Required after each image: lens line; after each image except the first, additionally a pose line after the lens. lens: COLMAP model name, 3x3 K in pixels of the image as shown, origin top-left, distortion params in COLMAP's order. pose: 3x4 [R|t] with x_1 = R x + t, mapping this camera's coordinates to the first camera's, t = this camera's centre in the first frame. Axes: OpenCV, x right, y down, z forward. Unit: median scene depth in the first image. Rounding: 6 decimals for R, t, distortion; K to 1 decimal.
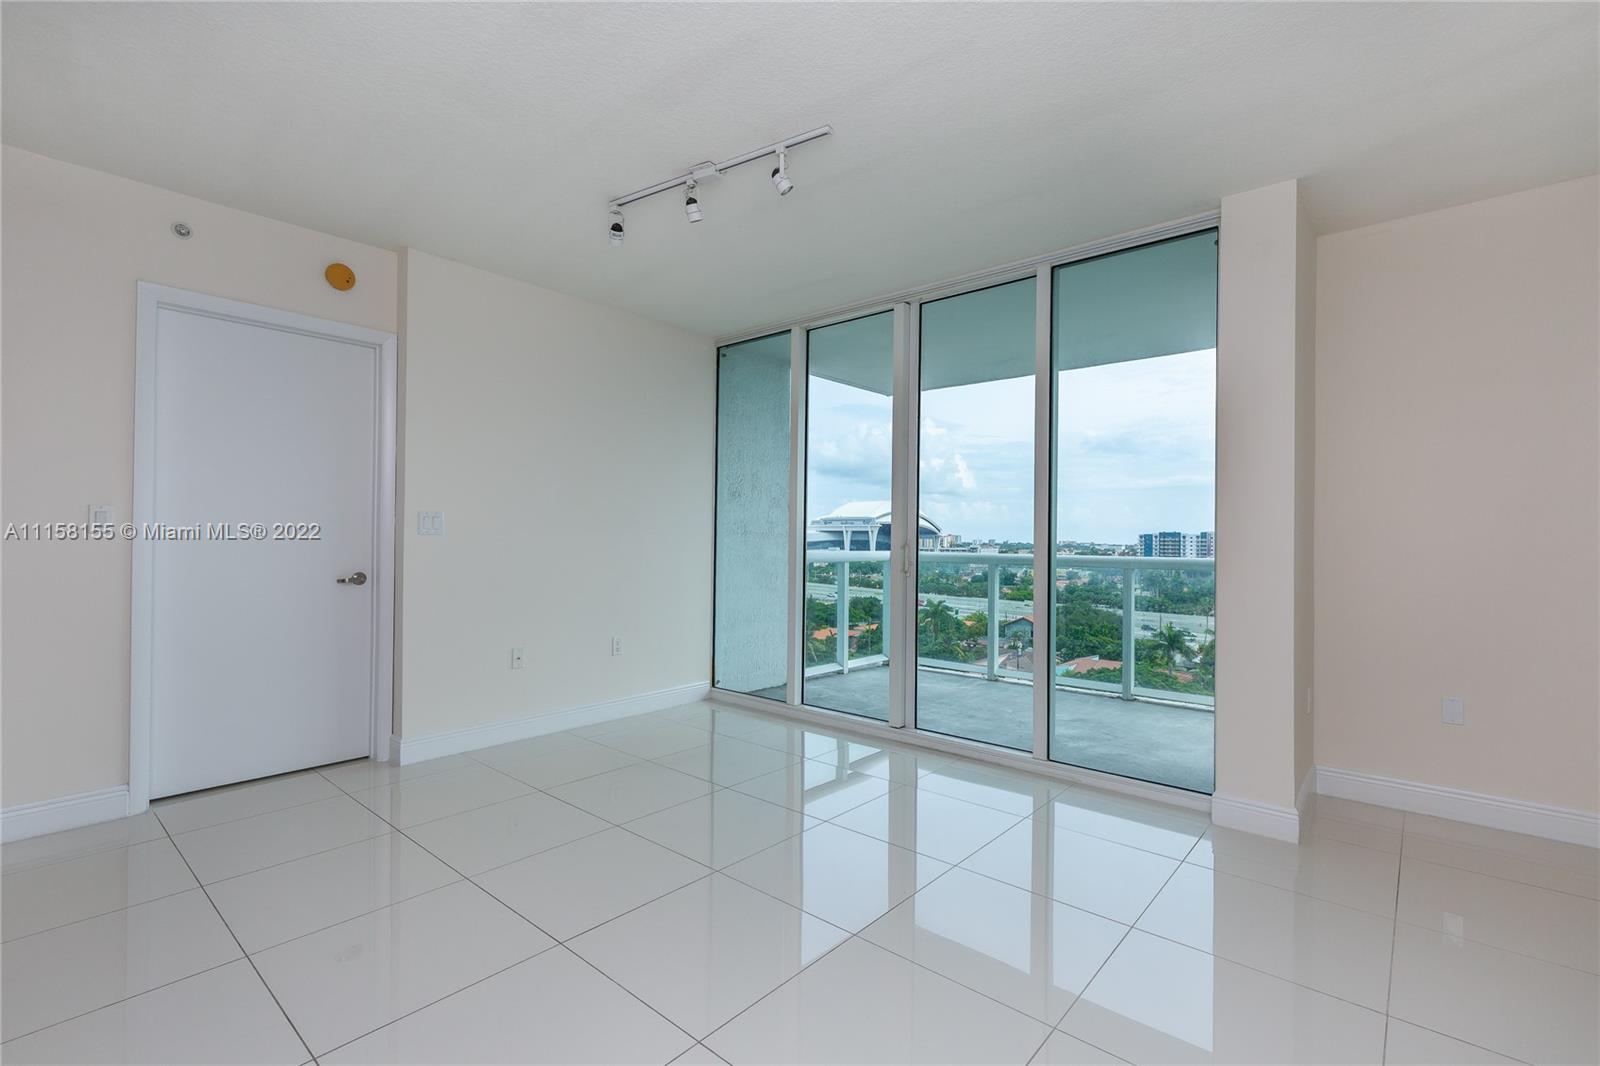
lens RADIAL K [[722.9, 0, 800.0], [0, 722.9, 534.1], [0, 0, 1]] dist [0.001203, -0.000938]
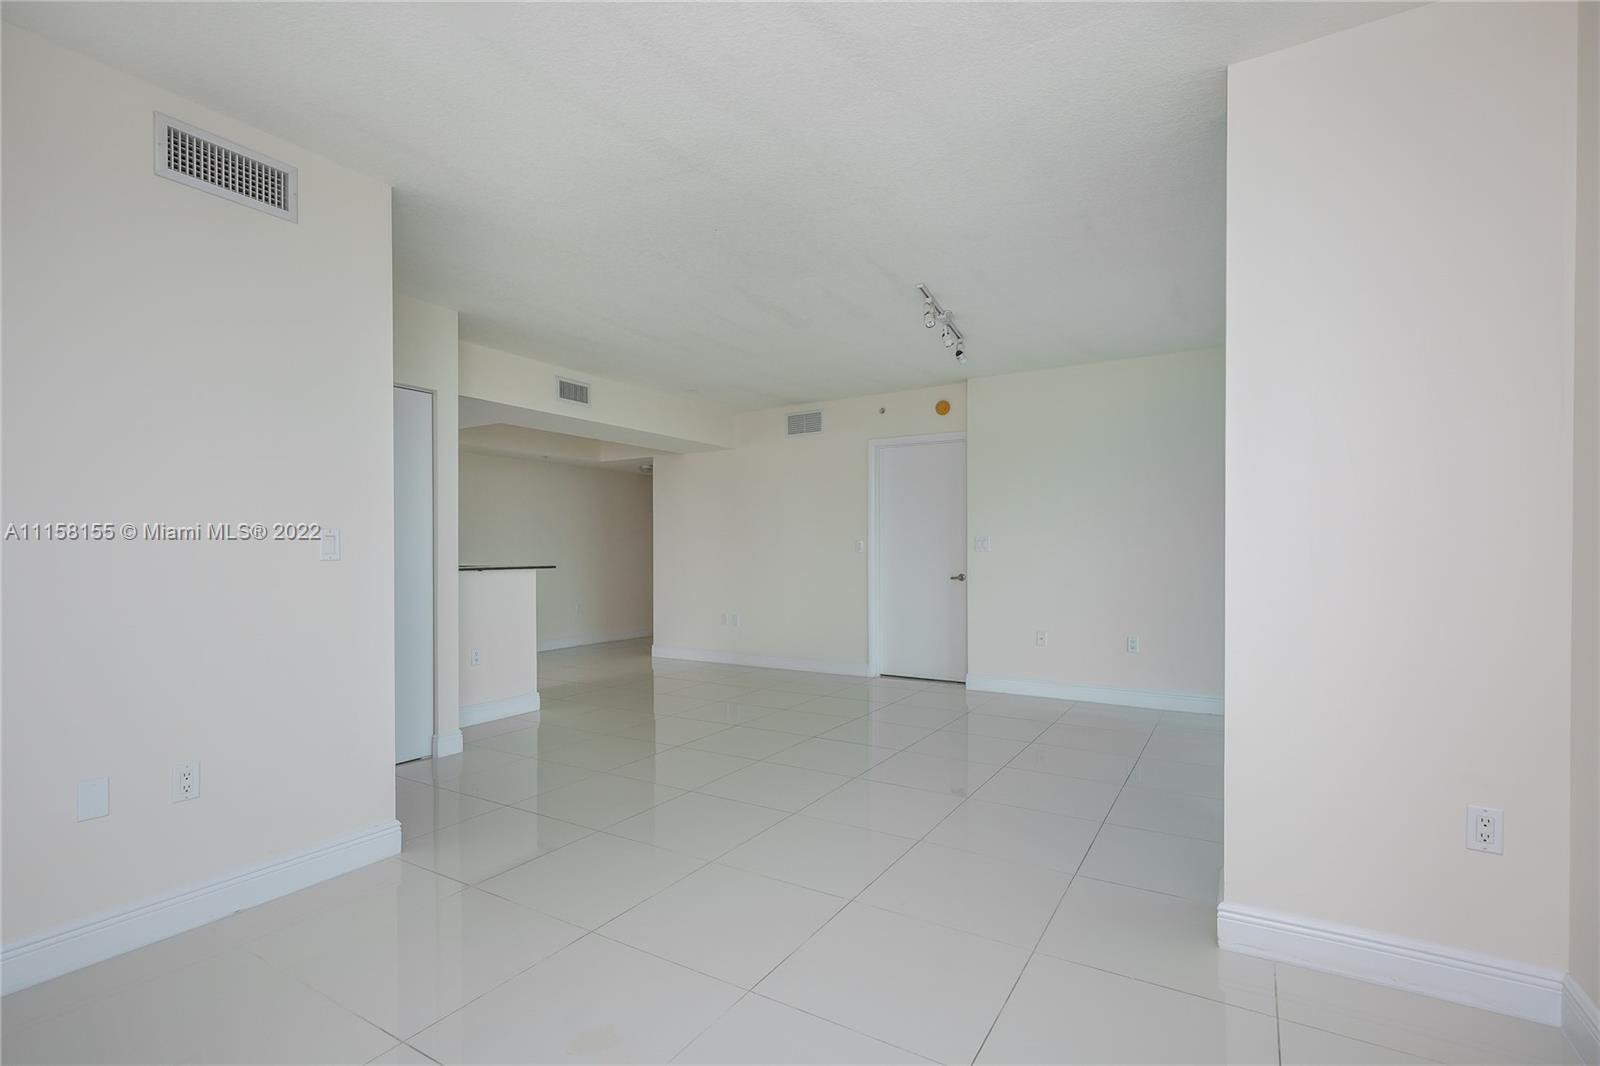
lens RADIAL K [[717.2, 0, 799.0], [0, 717.2, 557.6], [0, 0, 1]] dist [0.003112, -0.000257]
pose [[0.157522, 0.000094, -0.987516, 0.983452], [0.010999, 0.999938, 0.001850, 0.007190], [0.987454, -0.011153, 0.157511, 0.342908]]
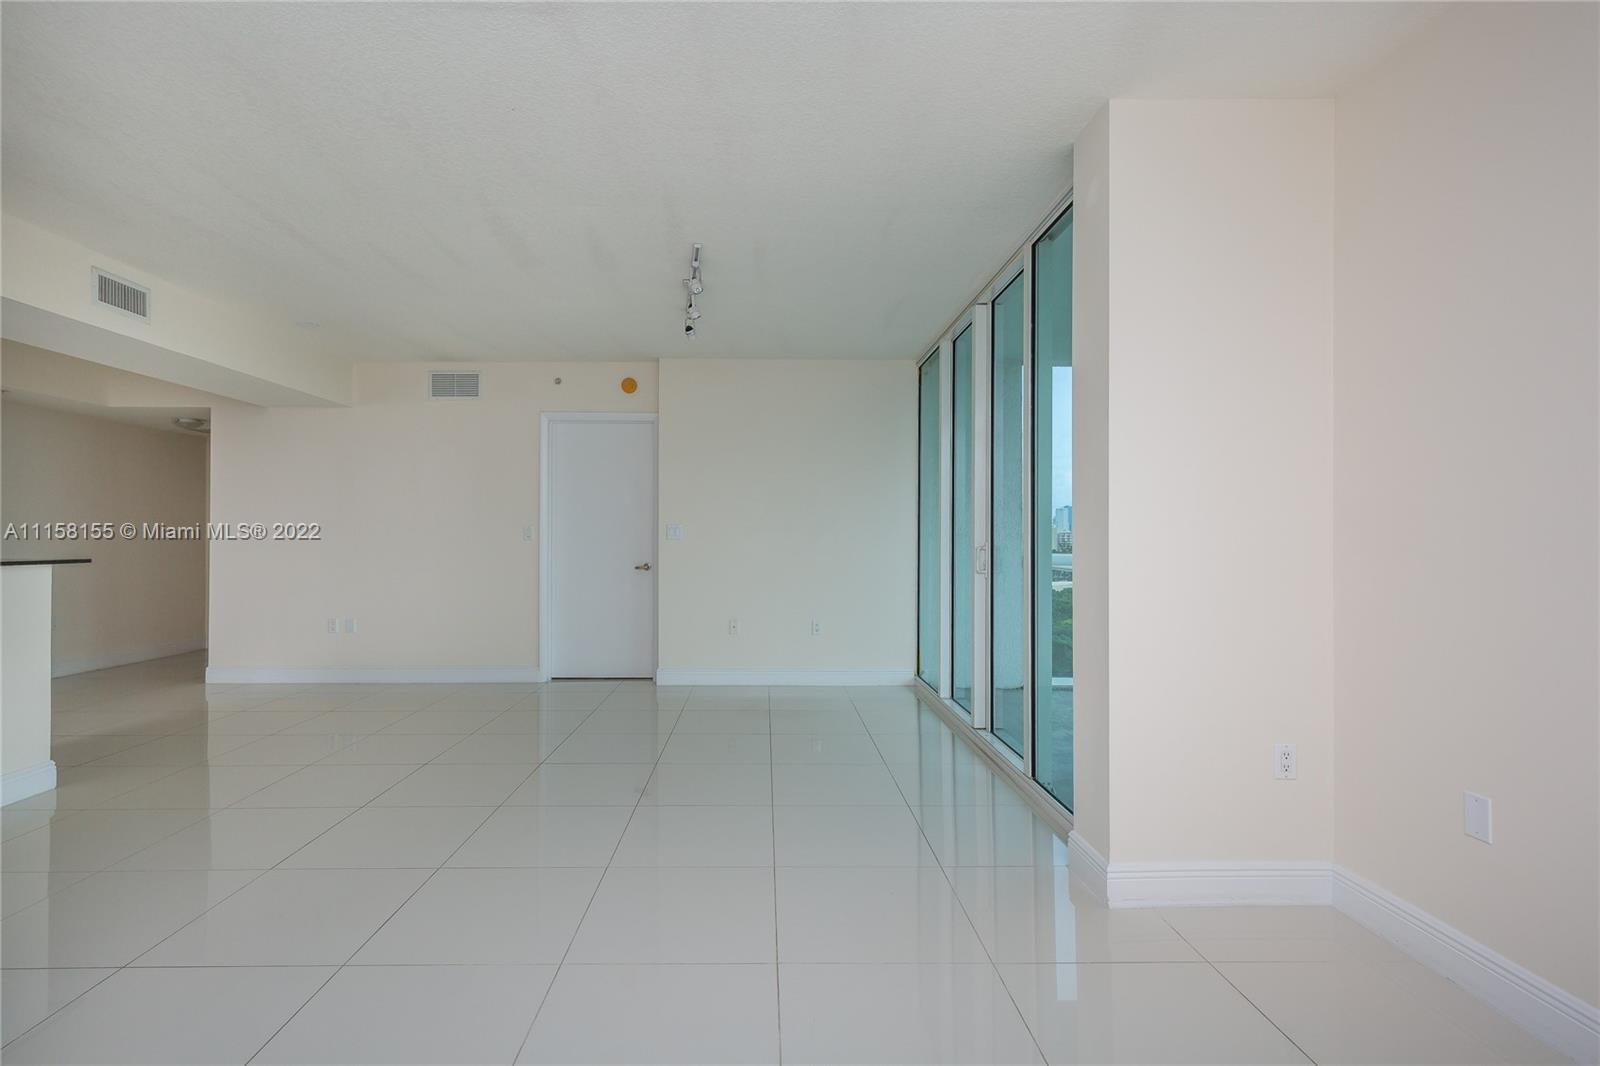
lens RADIAL K [[720.3, 0, 764.4], [0, 720.3, 536.2], [0, 0, 1]] dist [0.003798, 0.000450]
pose [[0.651188, -0.009788, -0.758853, 0.767420], [0.007904, 0.999950, -0.006116, 0.004560], [0.758875, -0.002016, 0.651233, 0.145149]]
